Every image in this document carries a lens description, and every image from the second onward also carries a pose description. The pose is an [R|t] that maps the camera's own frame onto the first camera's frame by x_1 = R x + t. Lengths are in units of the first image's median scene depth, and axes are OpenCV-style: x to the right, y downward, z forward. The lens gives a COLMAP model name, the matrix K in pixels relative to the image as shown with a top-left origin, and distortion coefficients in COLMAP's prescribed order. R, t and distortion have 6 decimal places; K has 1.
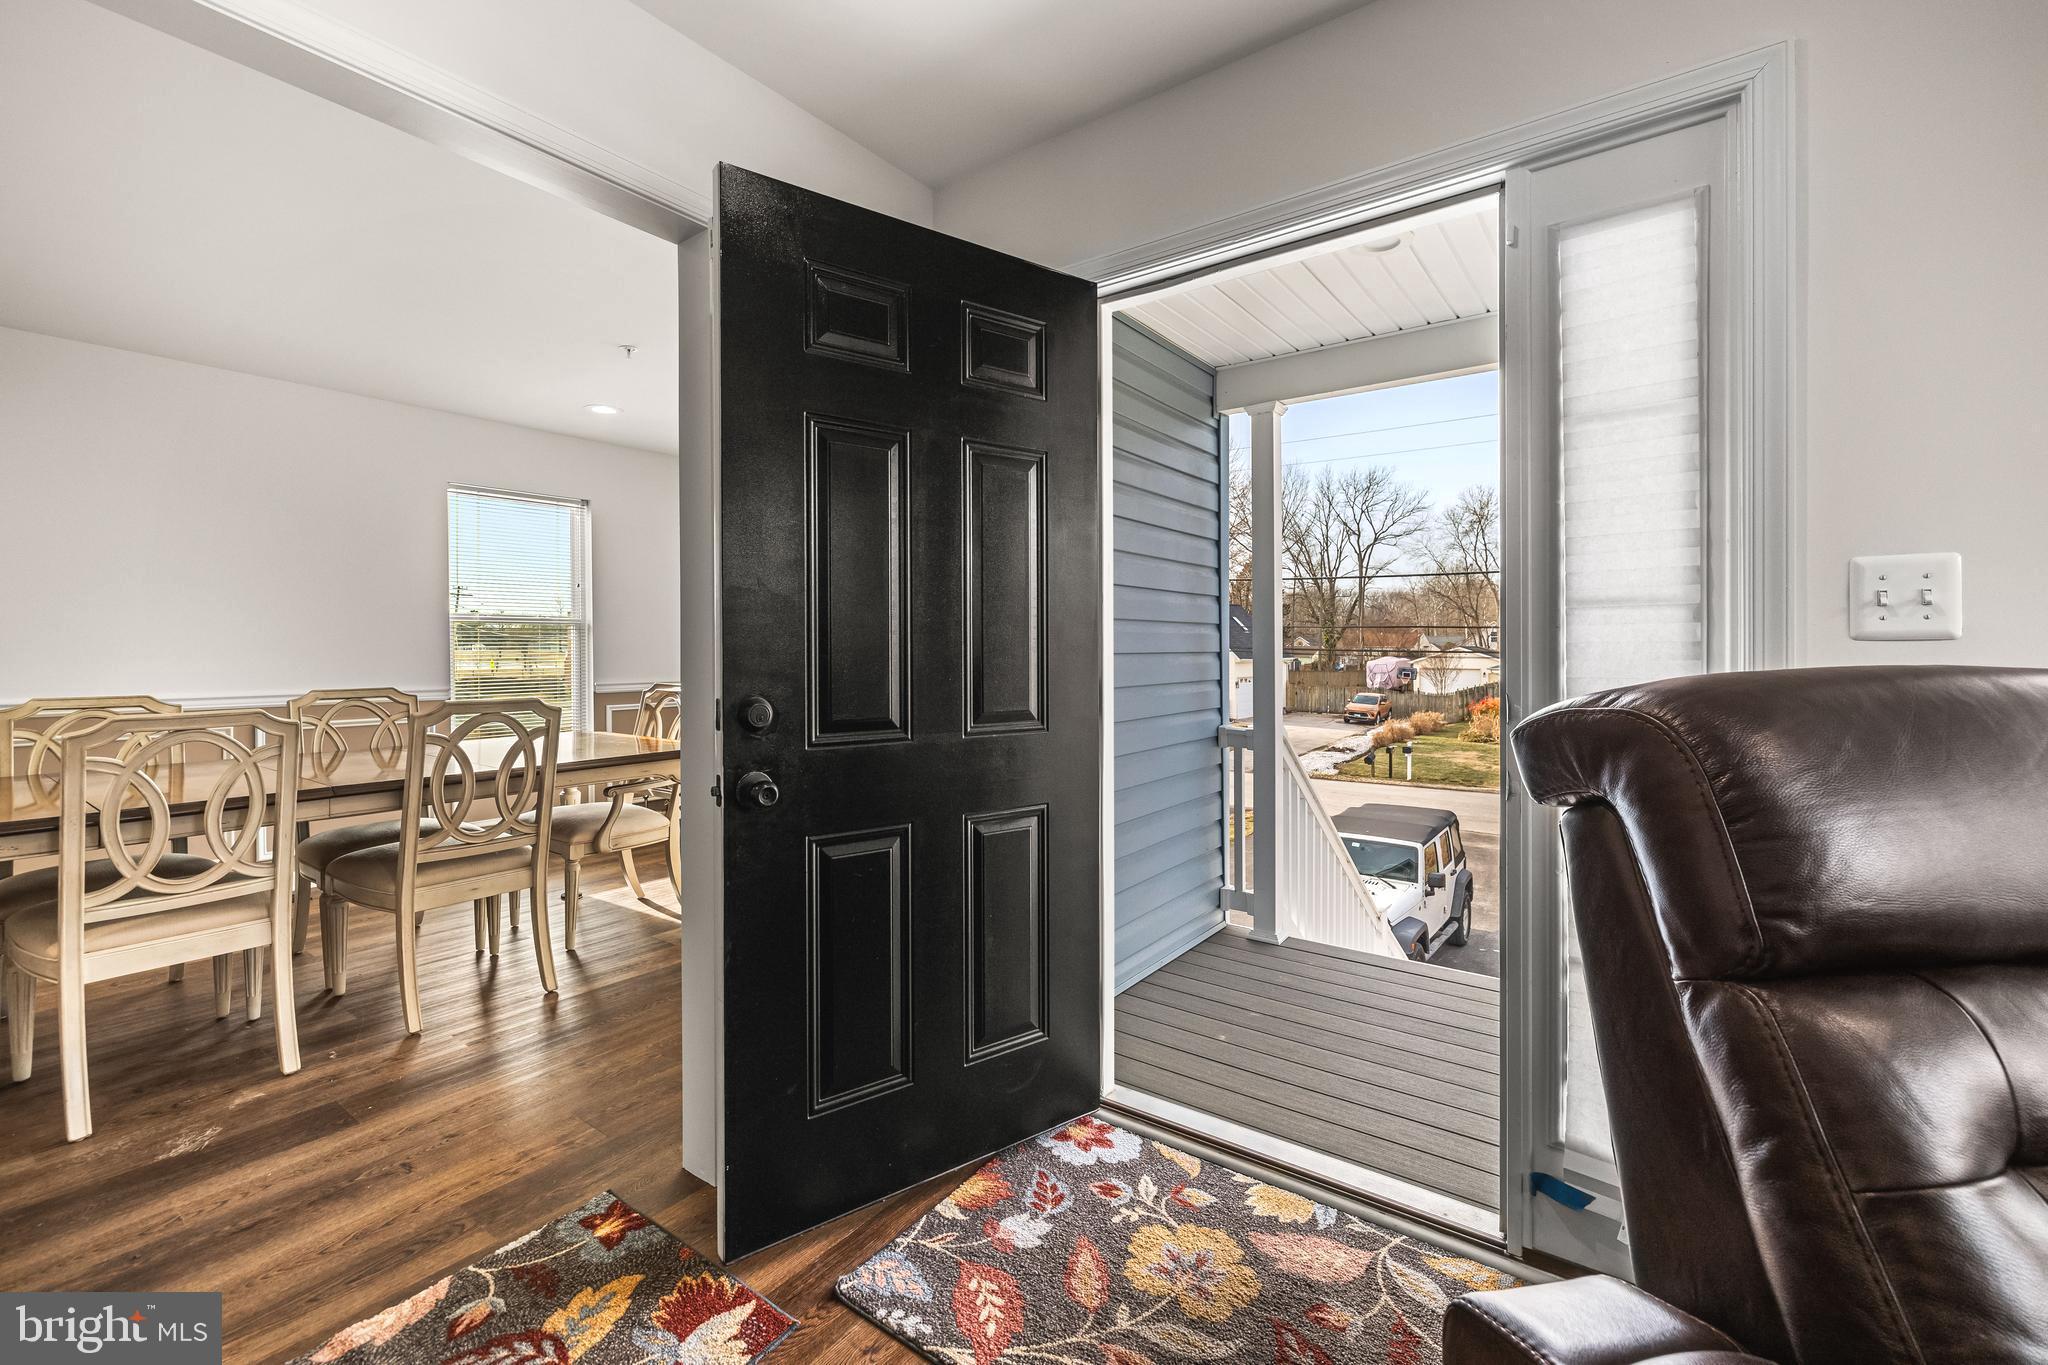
lens RADIAL K [[863.0, 0, 1008.3], [0, 863.0, 642.6], [0, 0, 1]] dist [0.001482, 0.000315]
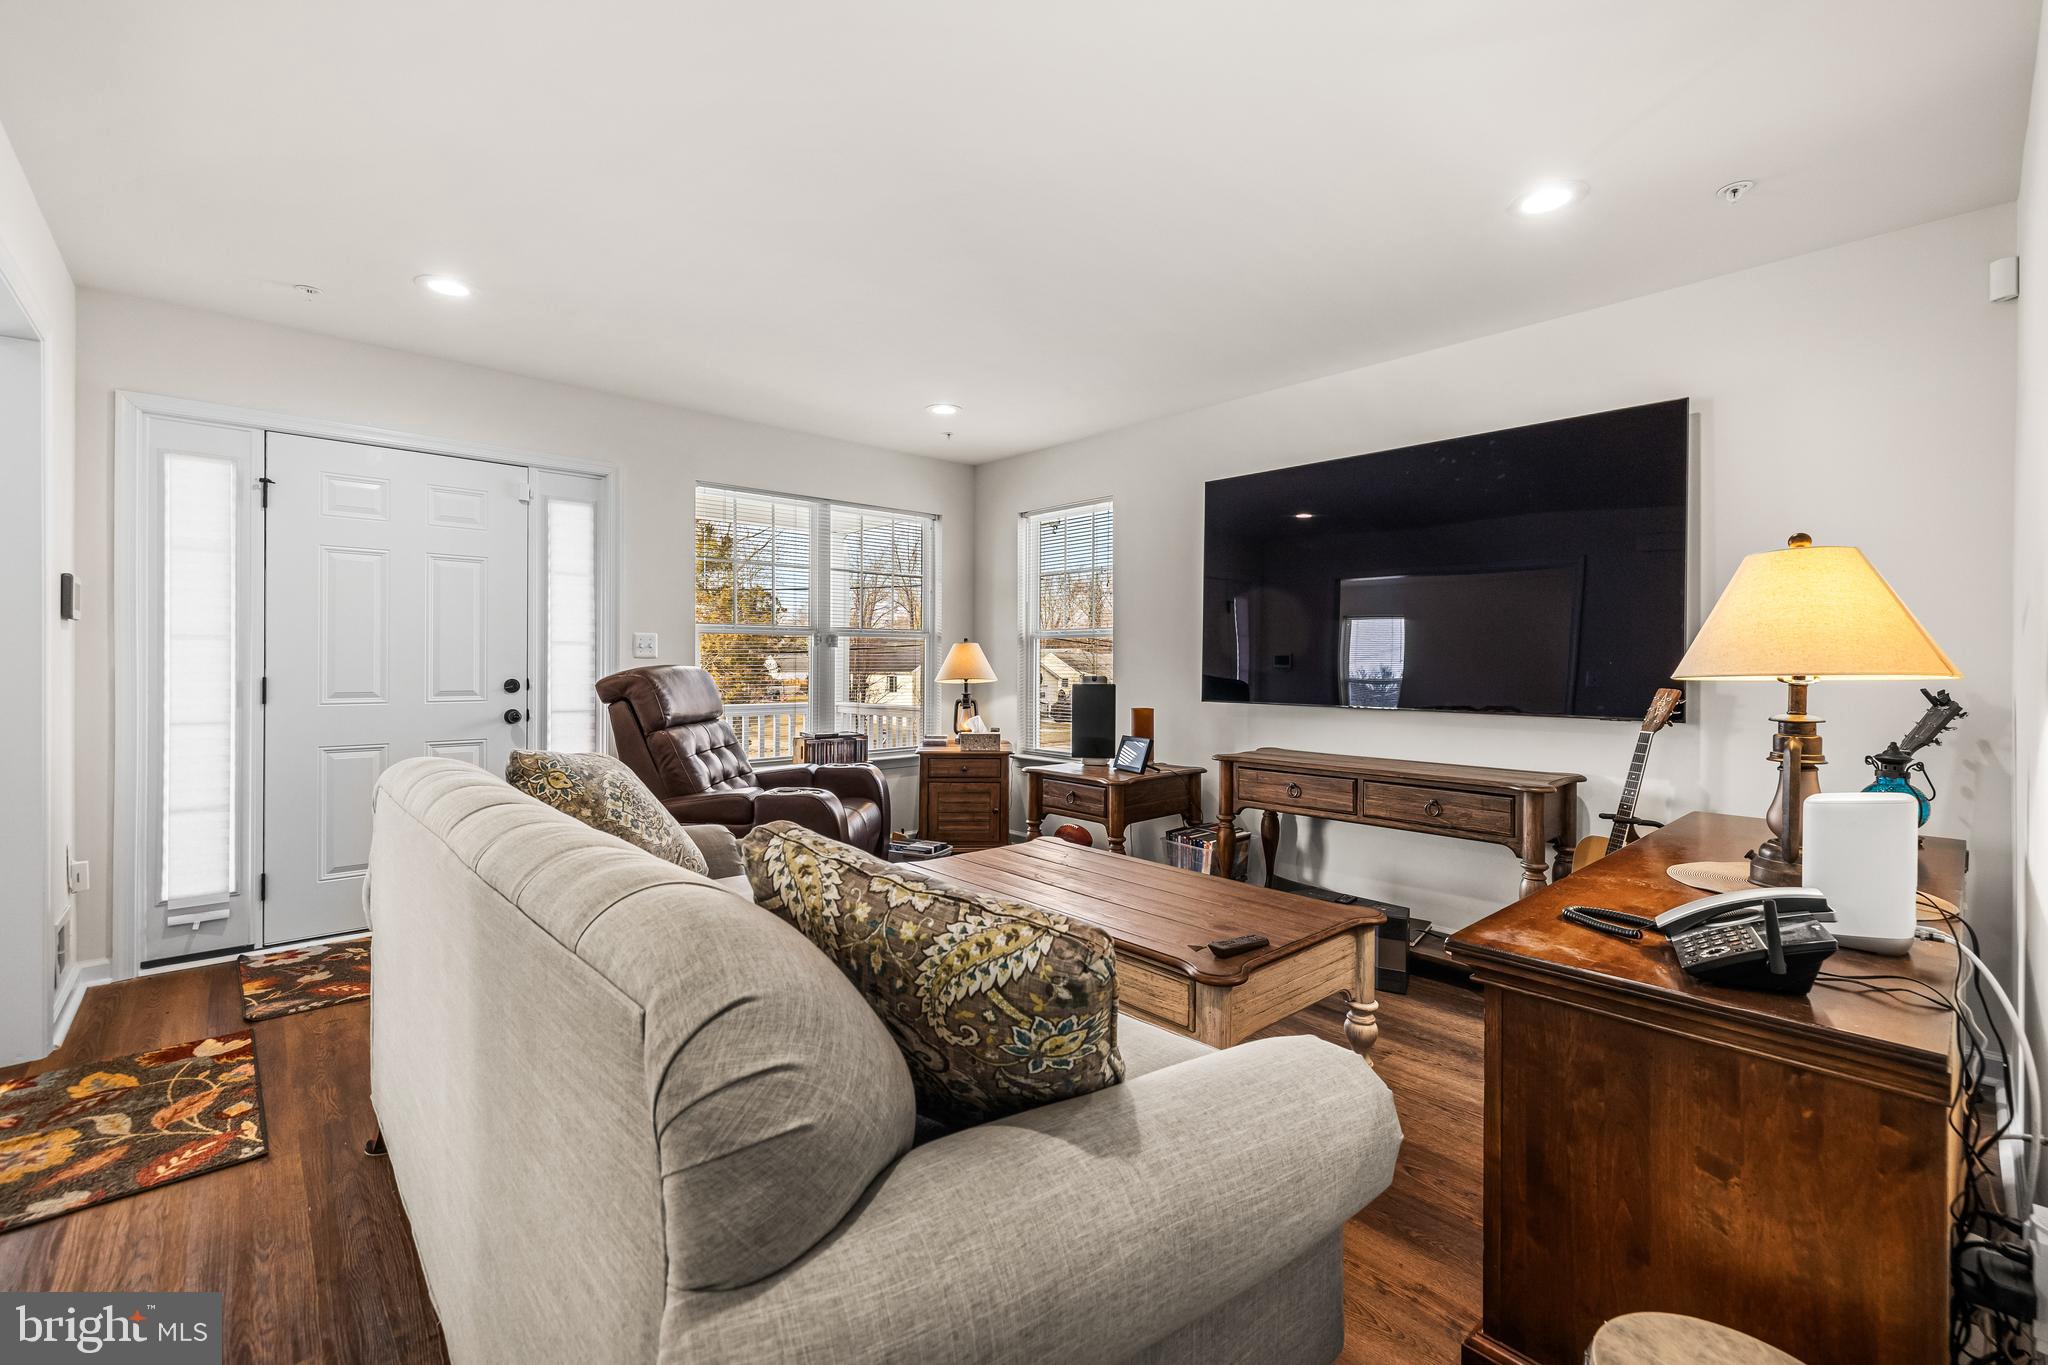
lens RADIAL K [[863.0, 0, 1018.5], [0, 863.0, 666.9], [0, 0, 1]] dist [0.001482, 0.000315]
pose [[0.183808, 0.001493, 0.982961, -0.975810], [-0.009531, 0.999955, 0.000264, 0.007169], [-0.982916, -0.009417, 0.183814, -0.511720]]
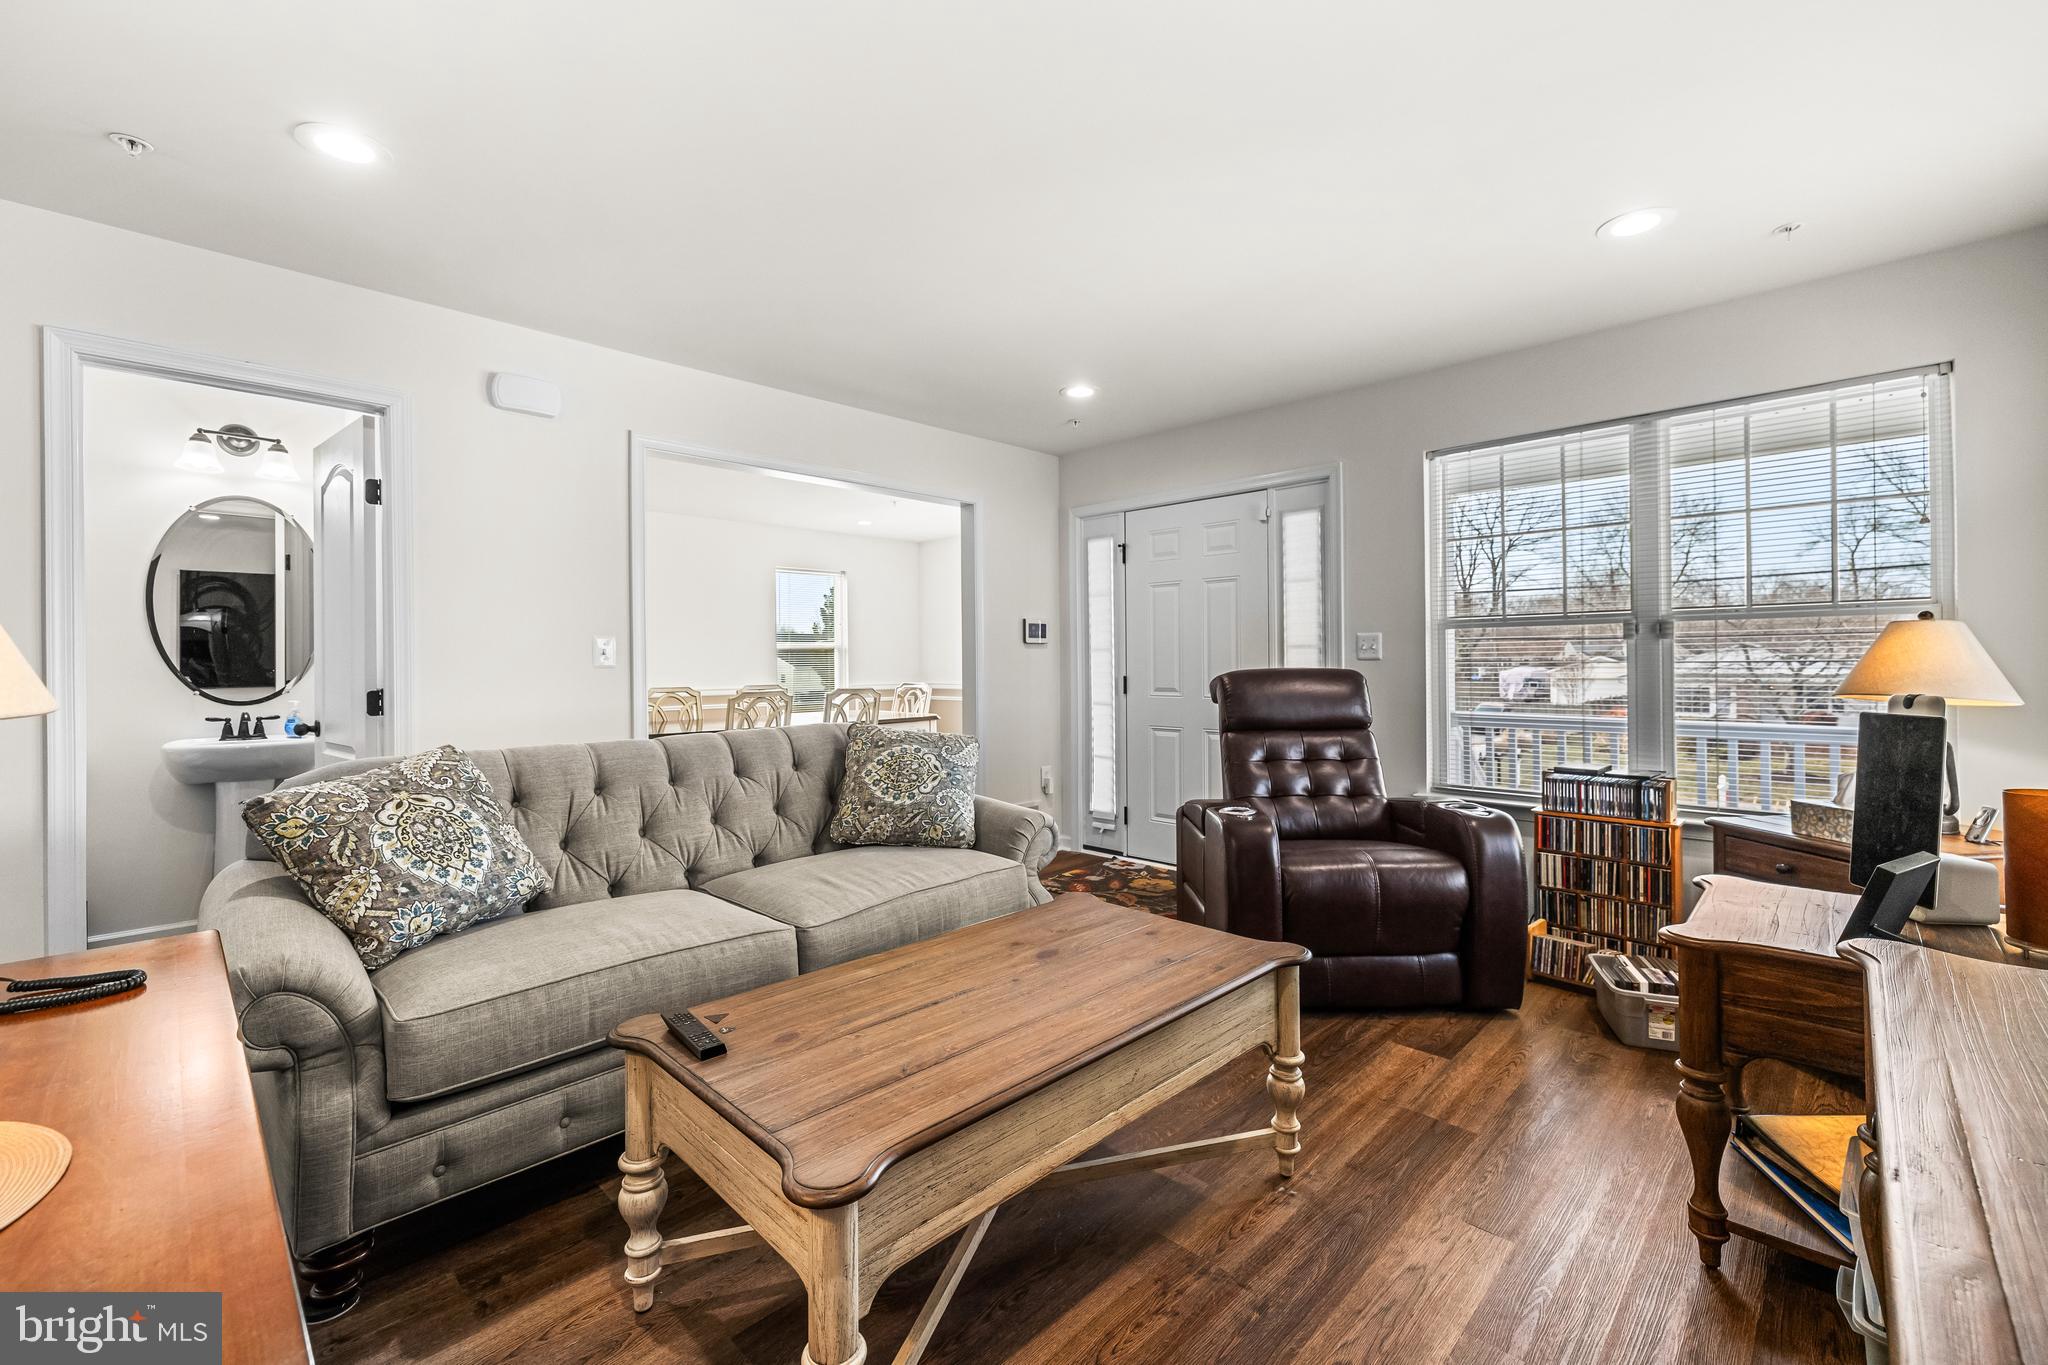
lens RADIAL K [[863.0, 0, 1008.6], [0, 863.0, 654.3], [0, 0, 1]] dist [0.001482, 0.000315]
pose [[0.989904, -0.006324, -0.141598, 0.087517], [0.006323, 0.999980, -0.000460, -0.016024], [0.141598, -0.000440, 0.989924, -1.115422]]
